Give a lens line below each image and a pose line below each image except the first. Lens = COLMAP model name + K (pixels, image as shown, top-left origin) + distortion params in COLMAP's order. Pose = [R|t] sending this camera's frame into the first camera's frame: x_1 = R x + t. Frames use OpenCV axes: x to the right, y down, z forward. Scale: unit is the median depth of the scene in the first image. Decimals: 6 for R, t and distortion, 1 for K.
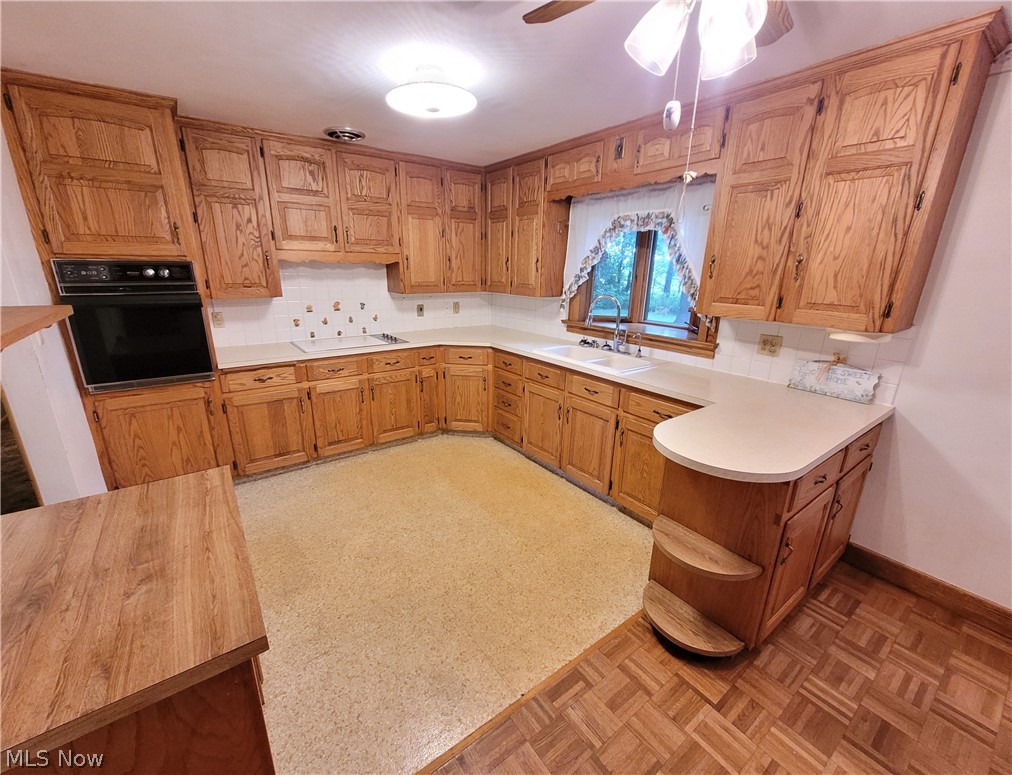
lens RADIAL K [[416.8, 0, 502.7], [0, 416.8, 390.8], [0, 0, 1]] dist [-0.001184, 0.000042]
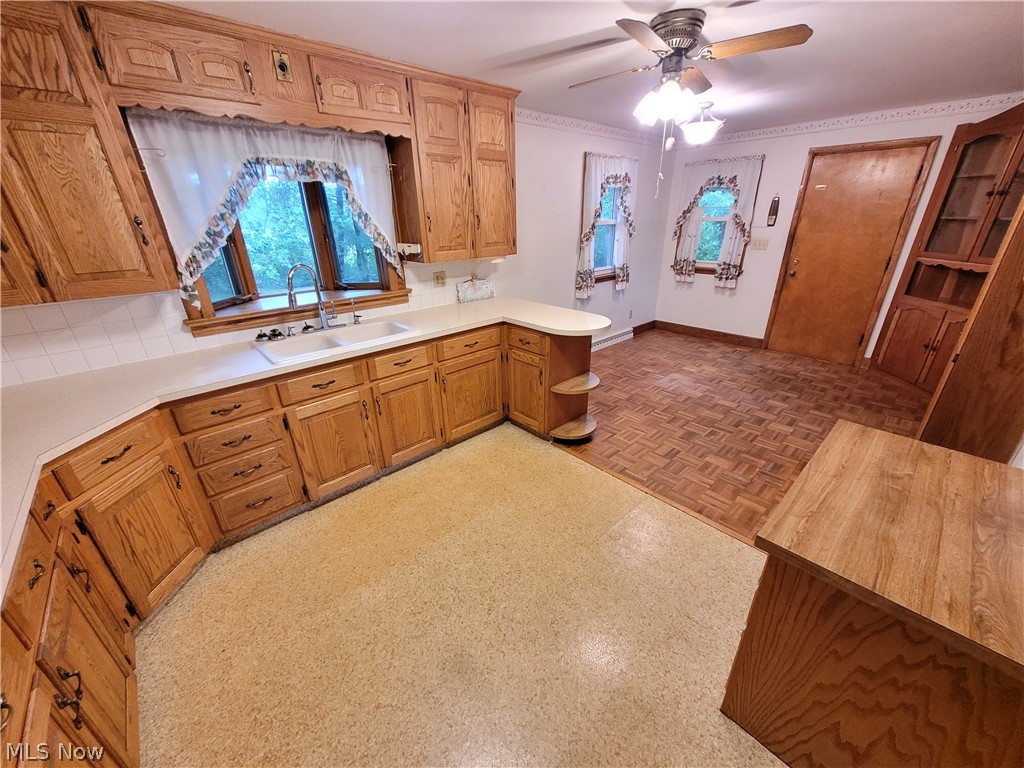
lens RADIAL K [[398.5, 0, 512.4], [0, 398.5, 387.9], [0, 0, 1]] dist [0.002320, -0.000566]
pose [[-0.112842, -0.408645, 0.905691, -0.686276], [0.302516, 0.854109, 0.423062, -0.269382], [-0.946441, 0.321725, 0.027243, 0.794004]]
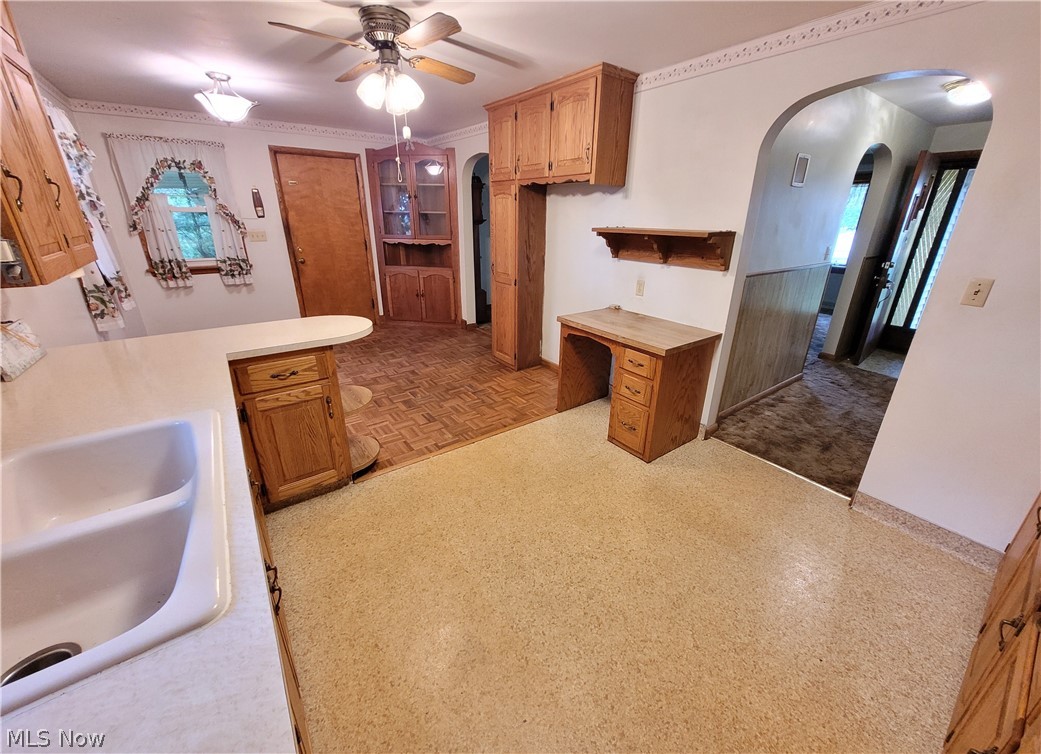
lens RADIAL K [[407.6, 0, 522.7], [0, 407.6, 371.7], [0, 0, 1]] dist [-0.000253, 0.000023]
pose [[-0.999647, -0.024150, -0.011055, -0.086517], [-0.025823, 0.786431, 0.617138, -0.387982], [-0.006210, 0.617205, -0.786778, 1.338332]]
